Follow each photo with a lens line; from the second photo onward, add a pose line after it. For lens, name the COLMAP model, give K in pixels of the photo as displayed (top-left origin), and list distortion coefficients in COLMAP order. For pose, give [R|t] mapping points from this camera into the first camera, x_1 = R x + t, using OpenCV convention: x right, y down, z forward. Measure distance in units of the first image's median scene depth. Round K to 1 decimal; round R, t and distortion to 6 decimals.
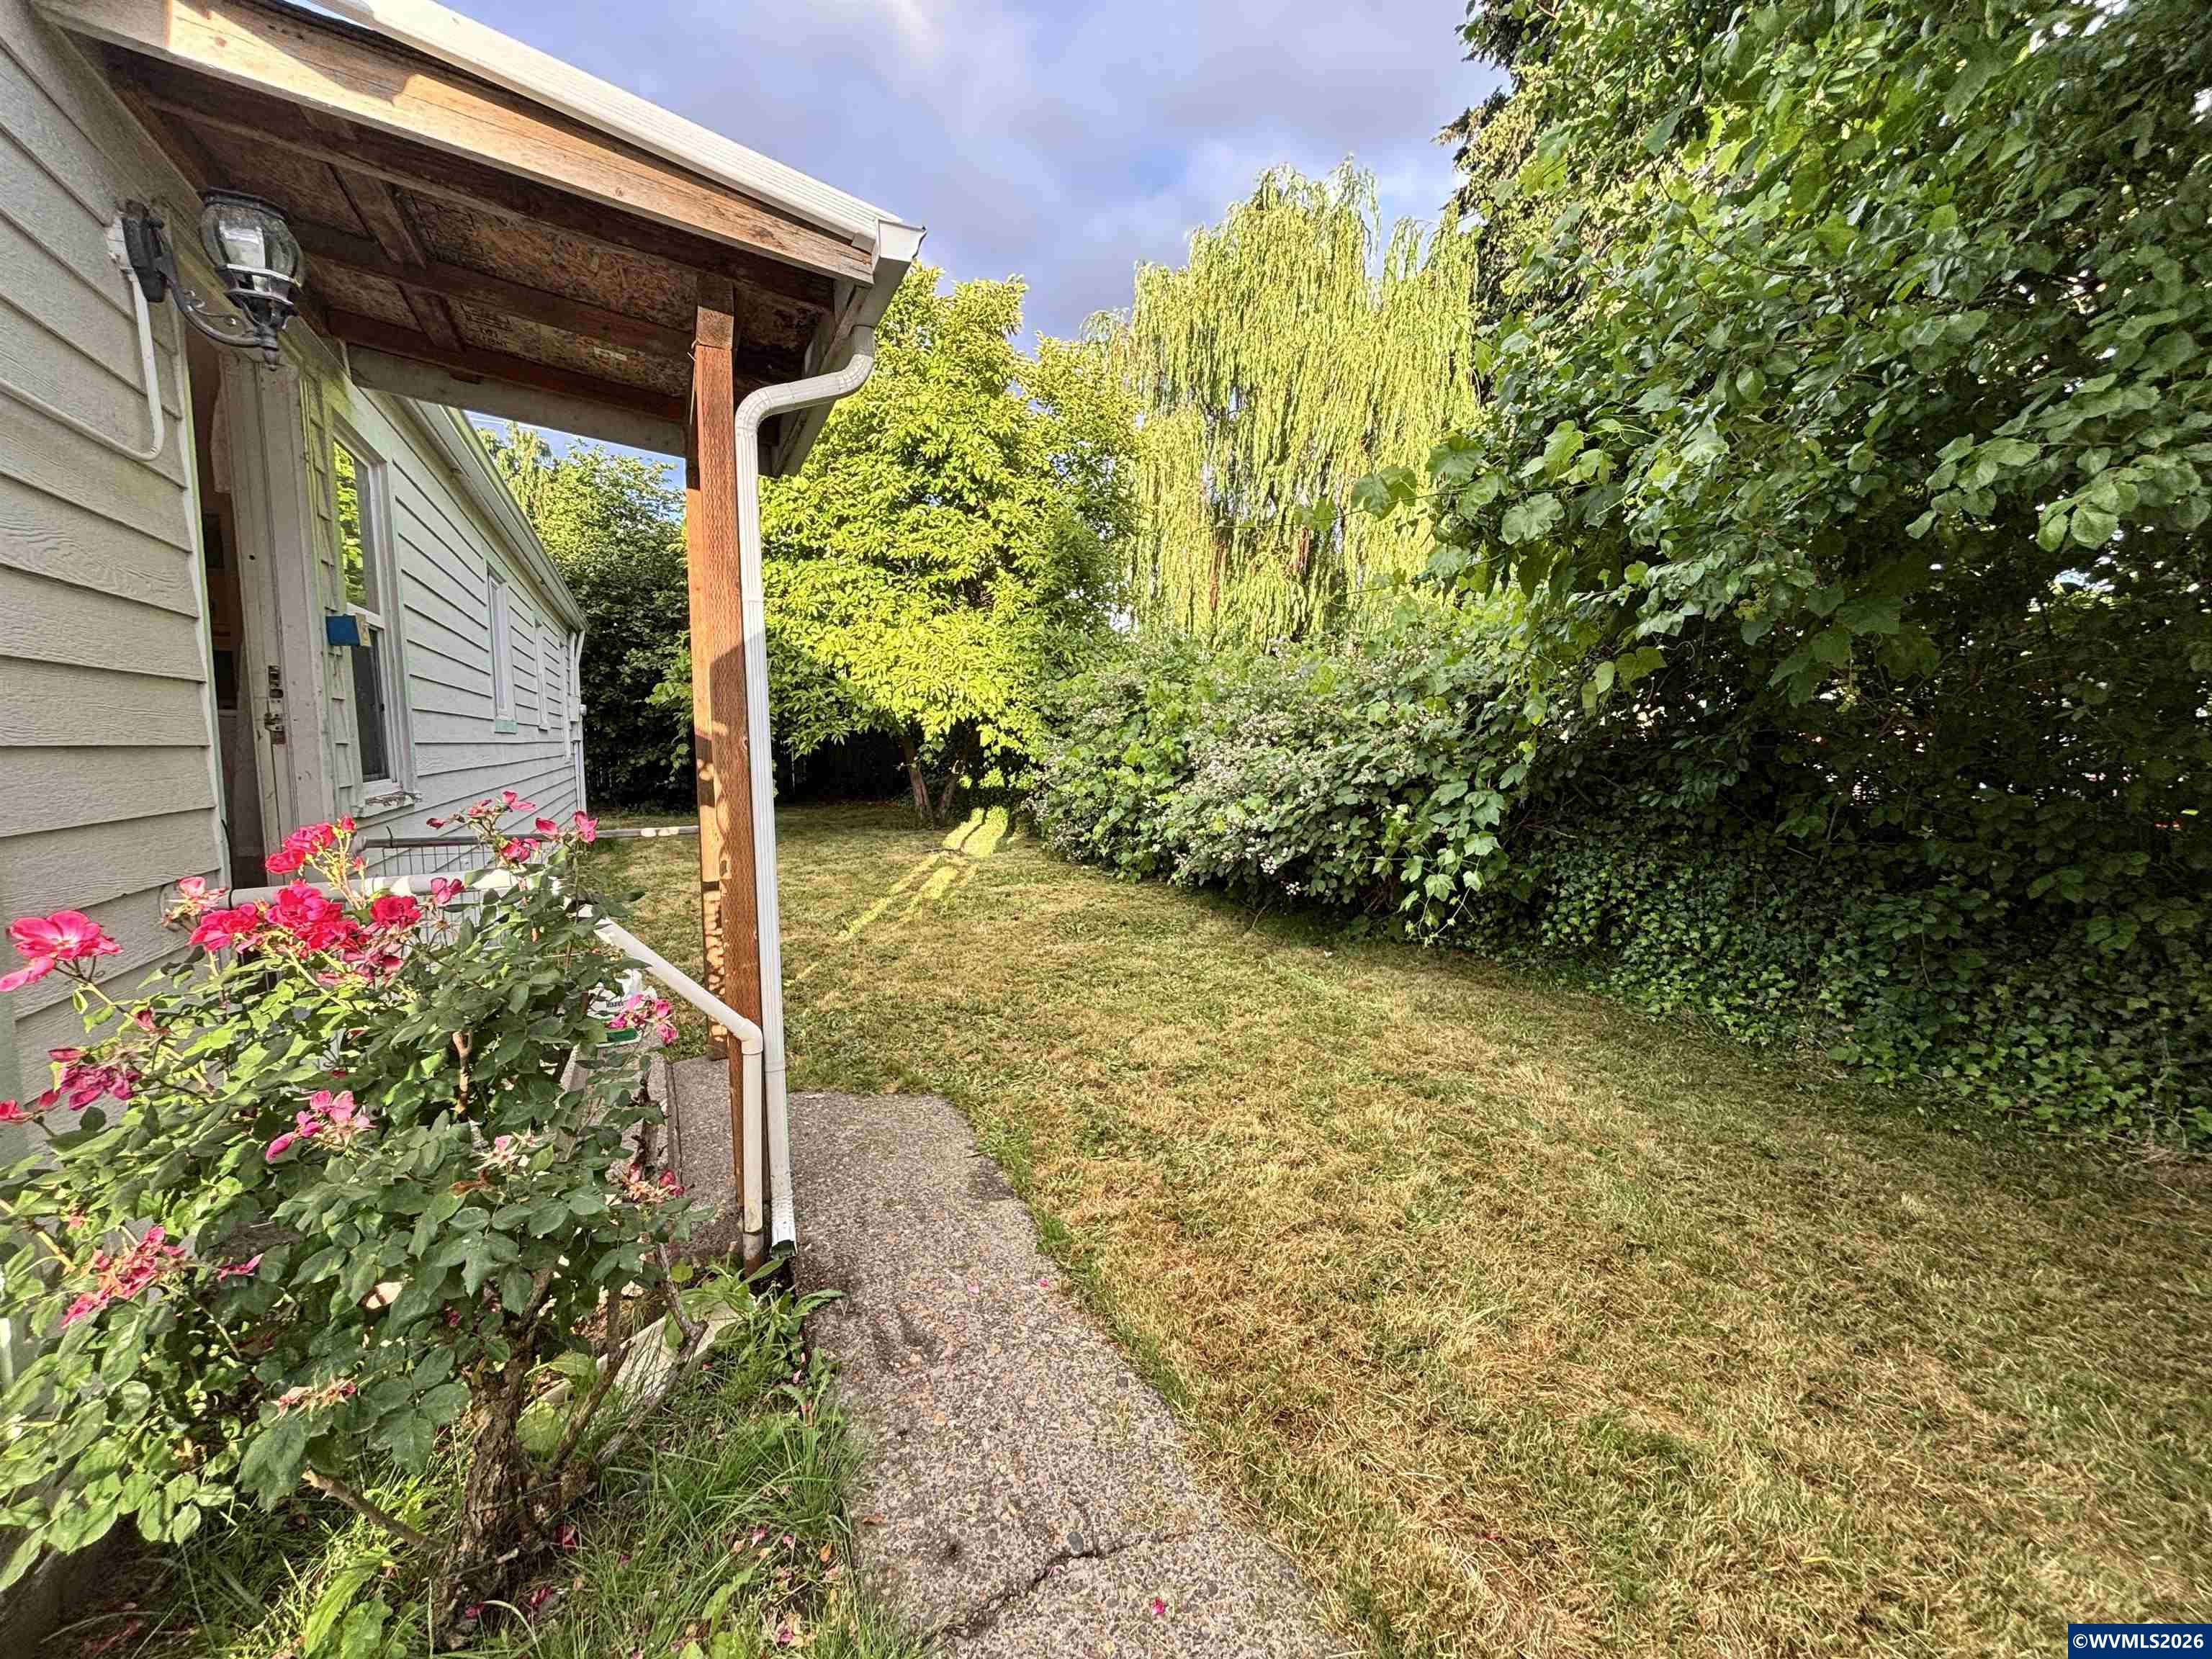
lens RADIAL K [[856.1, 0, 1106.0], [0, 856.1, 829.5], [0, 0, 1]] dist [0.001531, 0.000079]
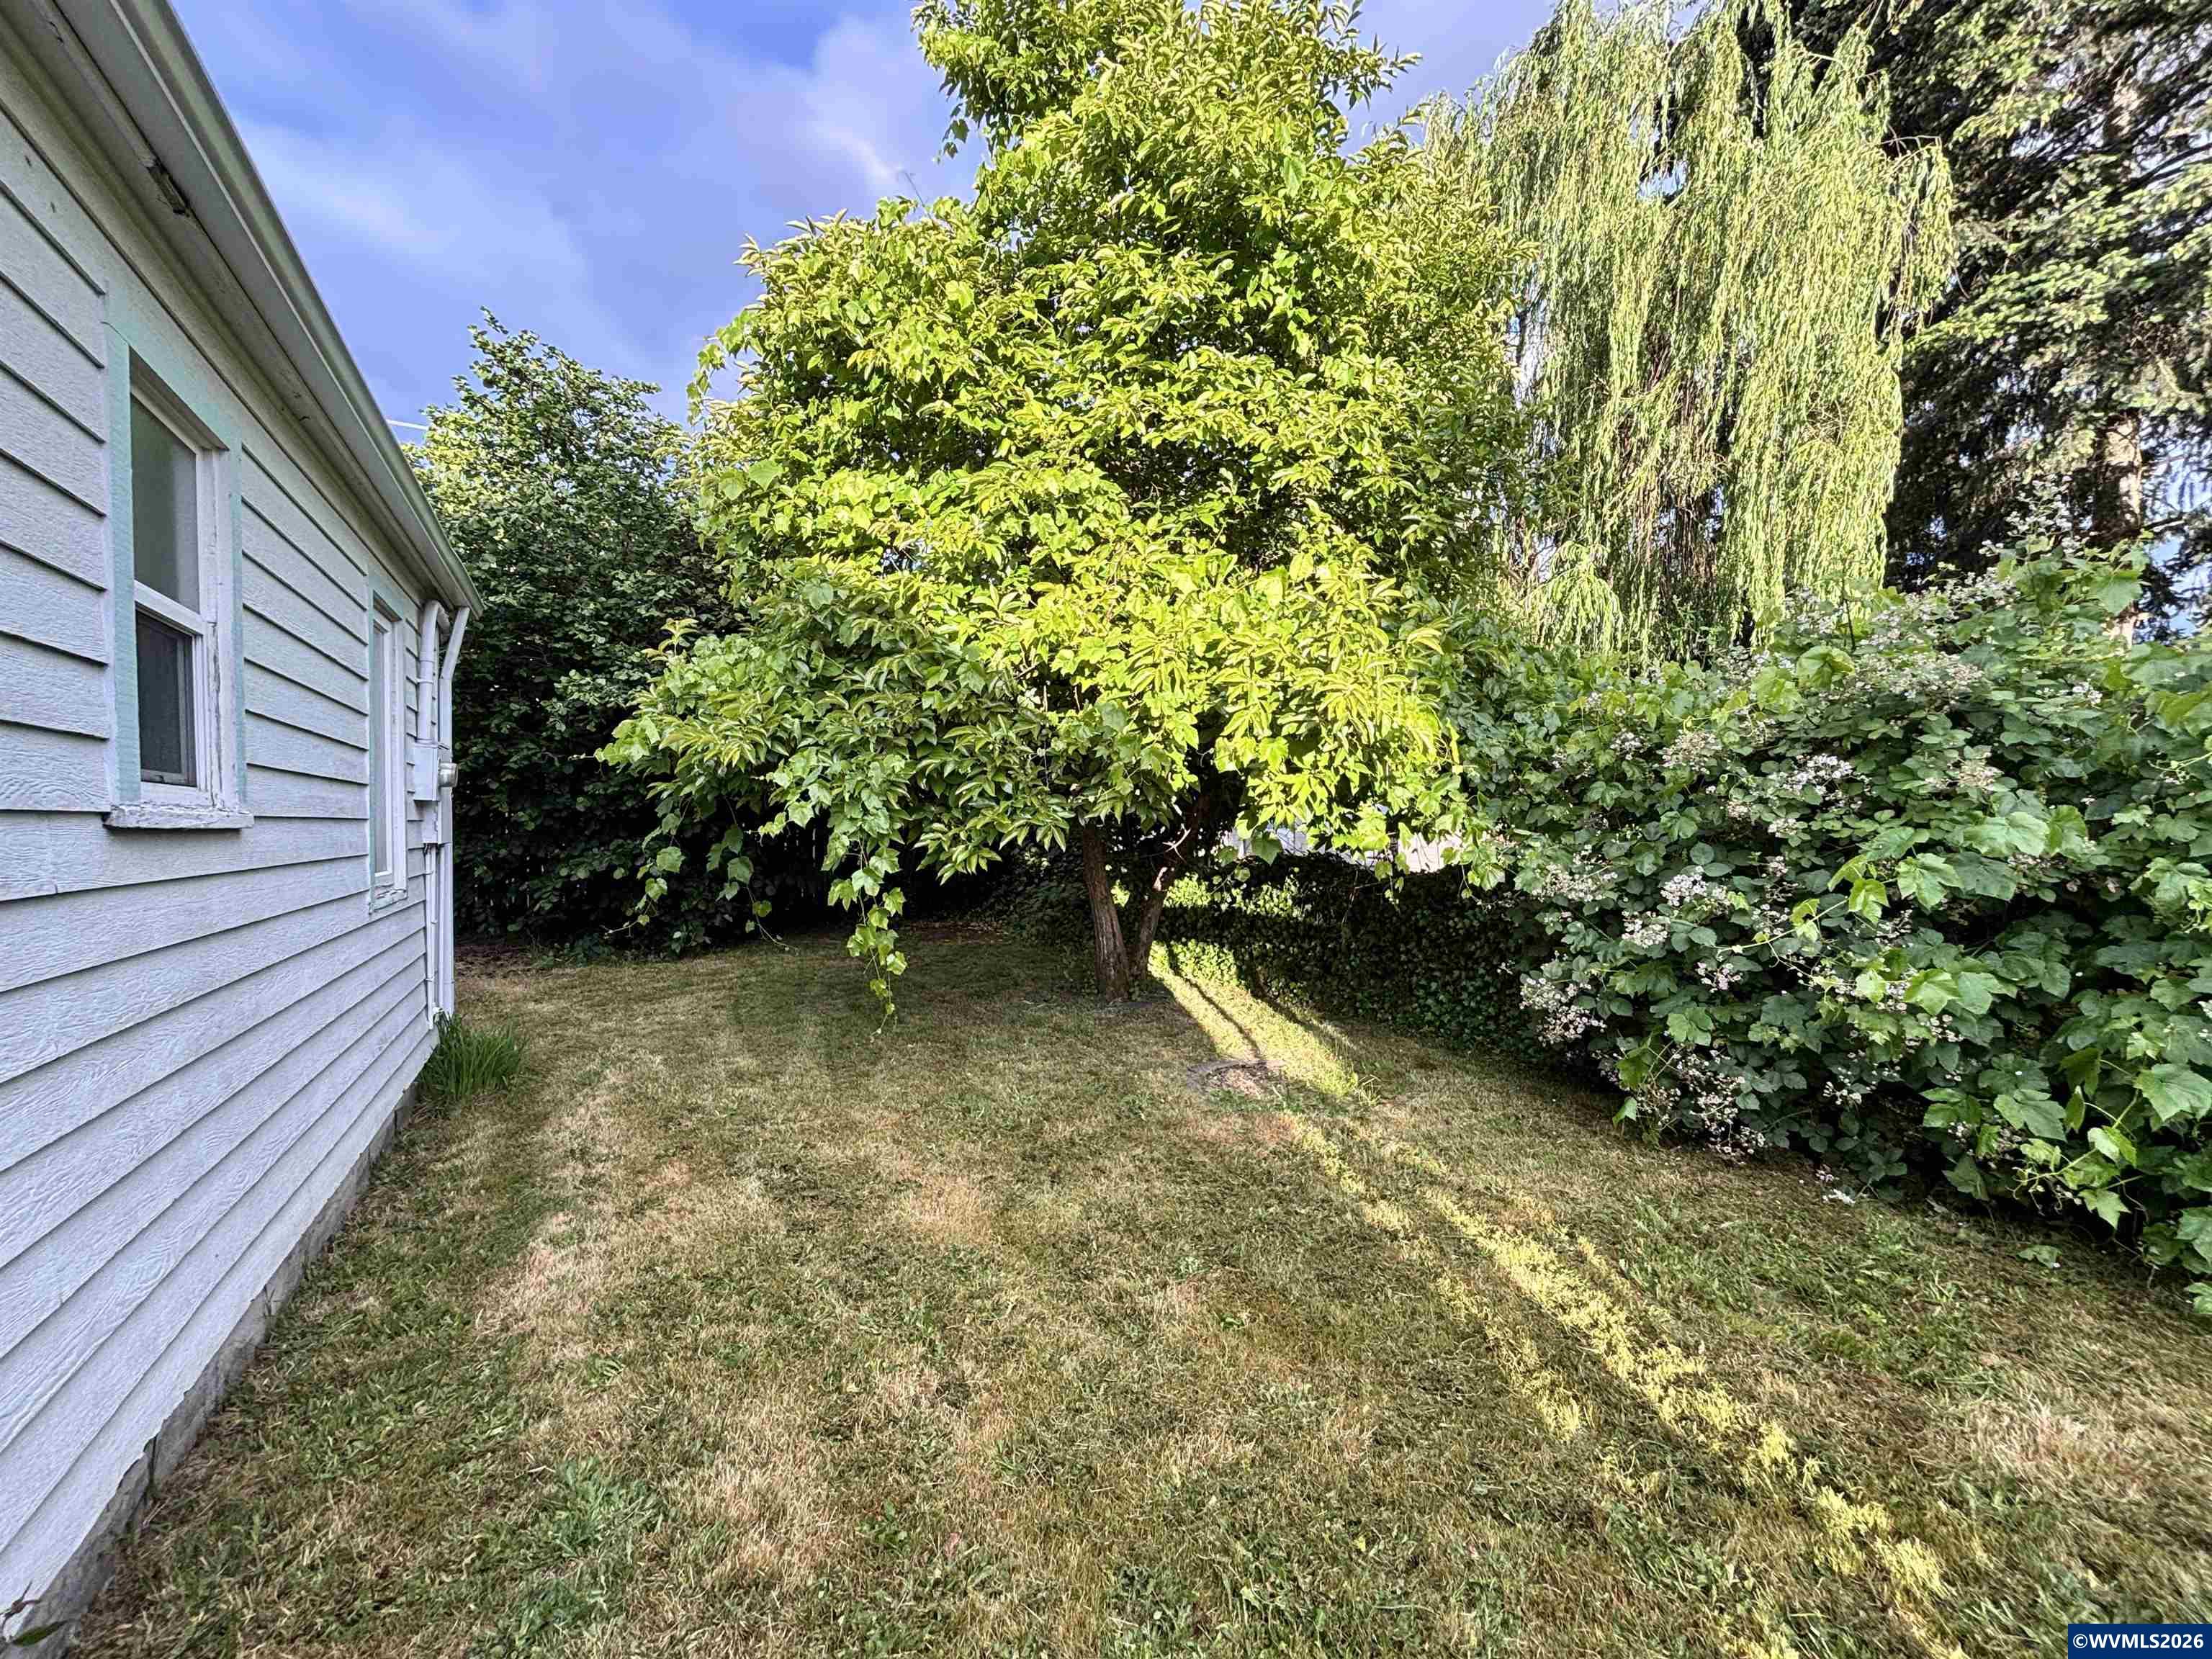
lens RADIAL K [[891.8, 0, 1119.8], [0, 891.8, 826.3], [0, 0, 1]] dist [0.012115, -0.004022]
pose [[0.998716, -0.006301, 0.050258, -0.290113], [0.011094, 0.995352, -0.095667, -0.065472], [-0.049422, 0.096102, 0.994144, 0.528167]]
